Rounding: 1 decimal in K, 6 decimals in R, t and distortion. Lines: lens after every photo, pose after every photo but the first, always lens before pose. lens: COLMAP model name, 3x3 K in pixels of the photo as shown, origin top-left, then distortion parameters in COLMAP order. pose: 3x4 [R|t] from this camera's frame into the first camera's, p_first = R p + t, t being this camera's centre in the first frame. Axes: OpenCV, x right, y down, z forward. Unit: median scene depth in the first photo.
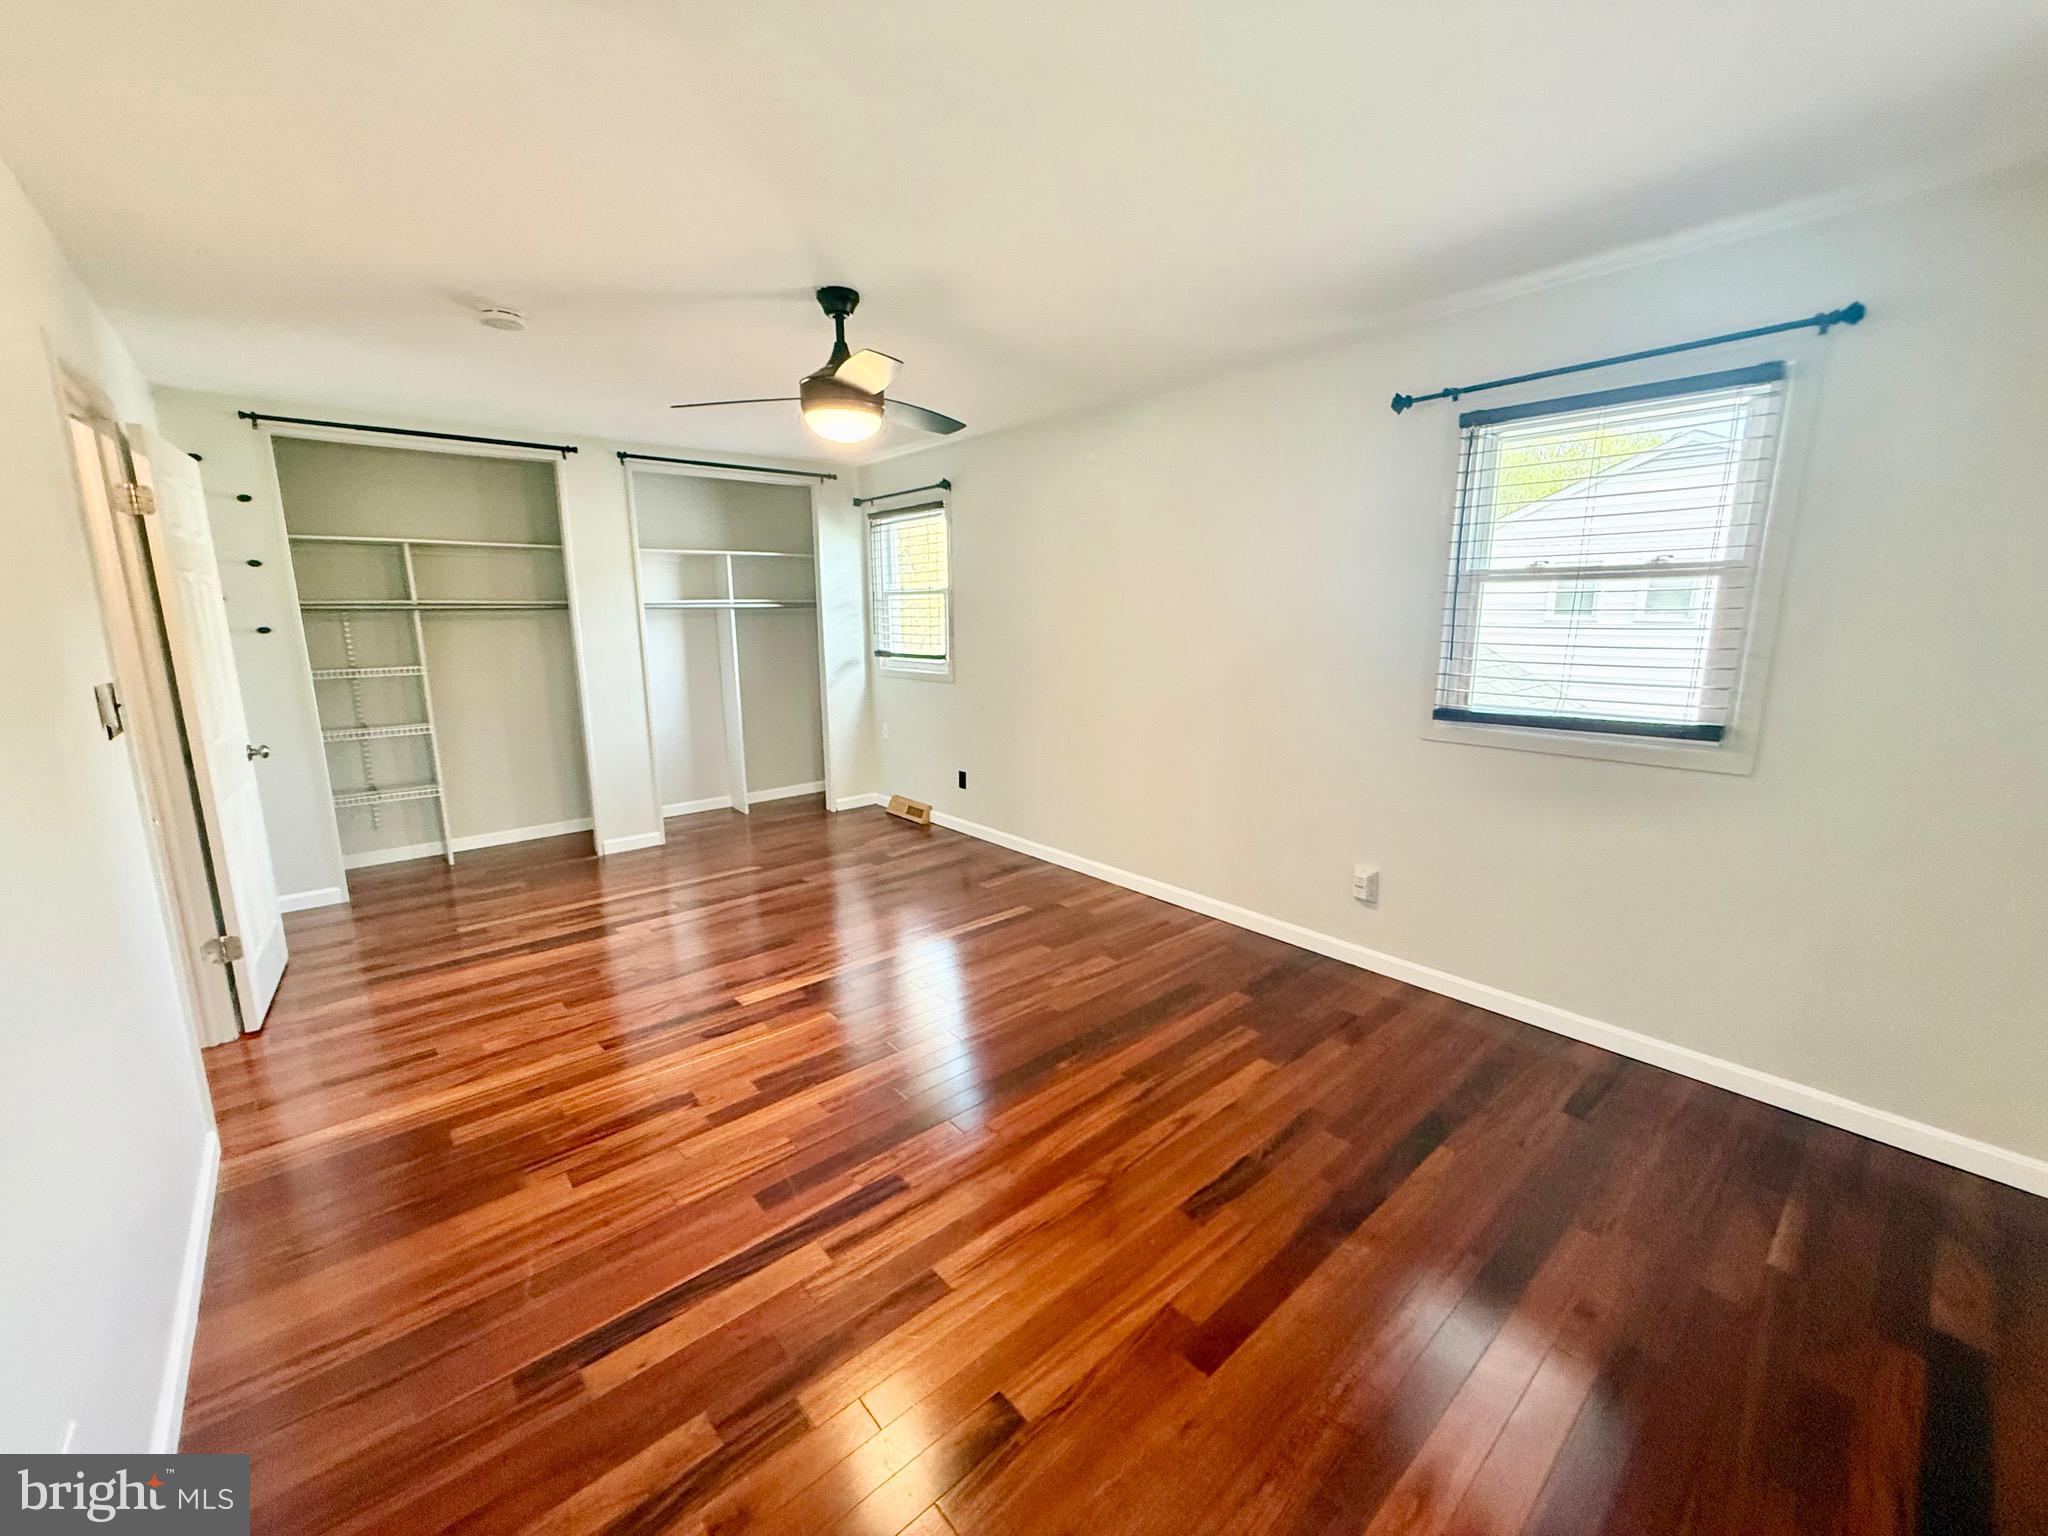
lens RADIAL K [[818.0, 0, 1011.3], [0, 818.0, 775.0], [0, 0, 1]] dist [0.002376, 0.000034]
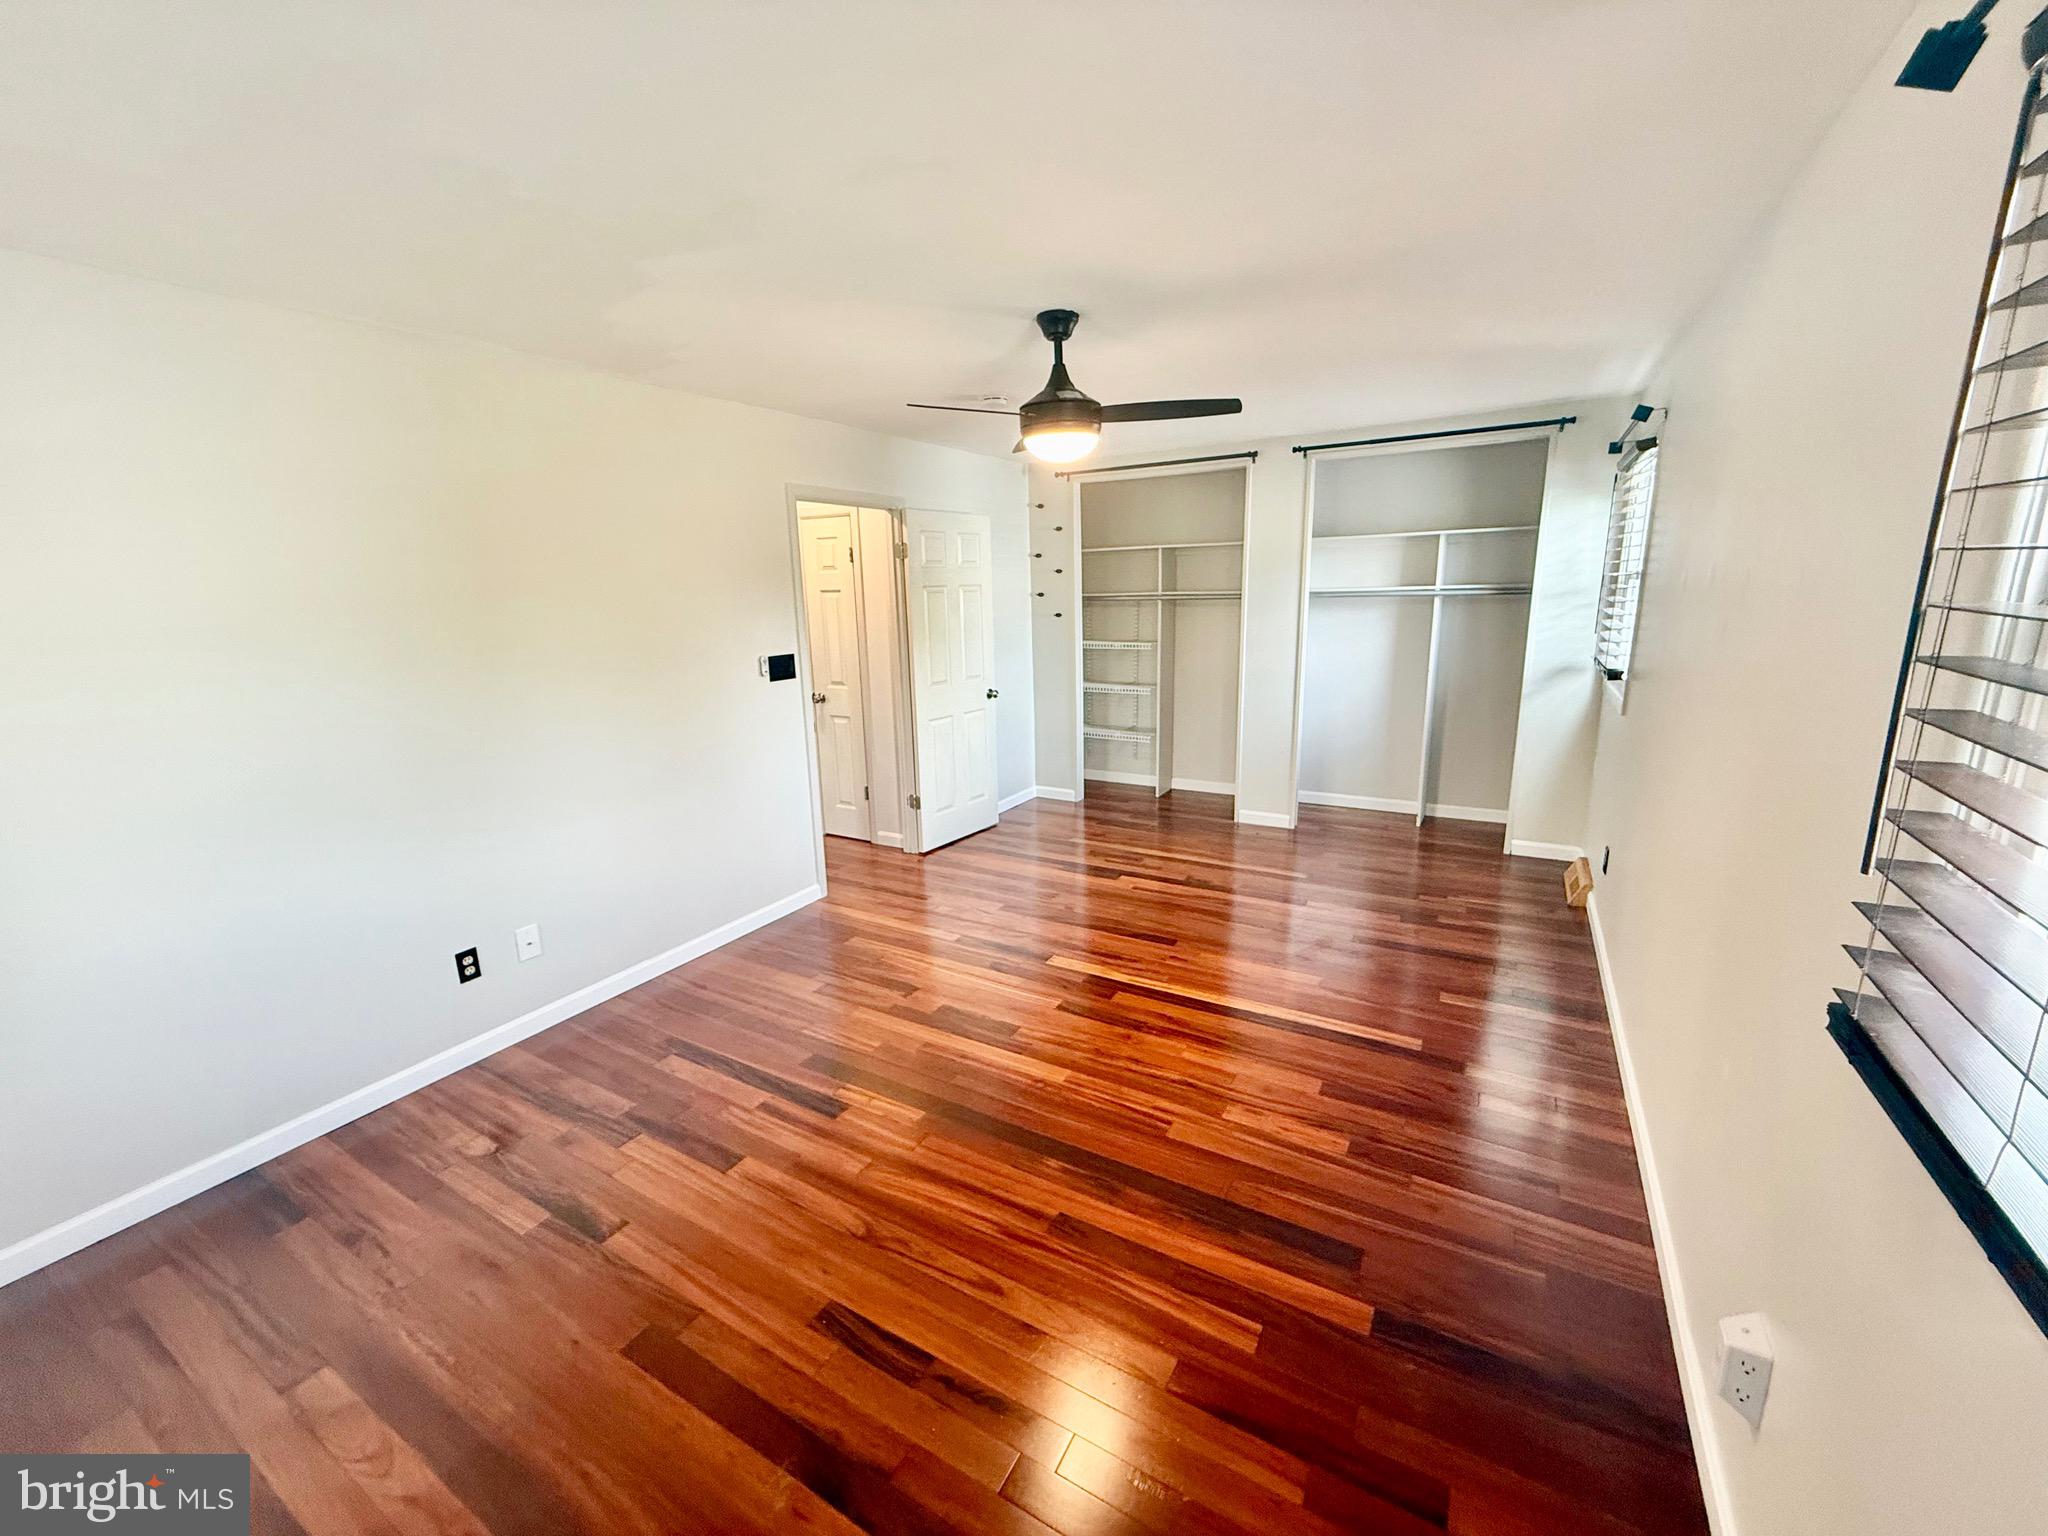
lens RADIAL K [[818.0, 0, 1016.5], [0, 818.0, 764.6], [0, 0, 1]] dist [0.002376, 0.000034]
pose [[0.320003, 0.203109, -0.925389, 0.656187], [-0.165188, 0.973750, 0.156601, -0.160347], [0.932905, 0.102750, 0.345154, 0.527066]]
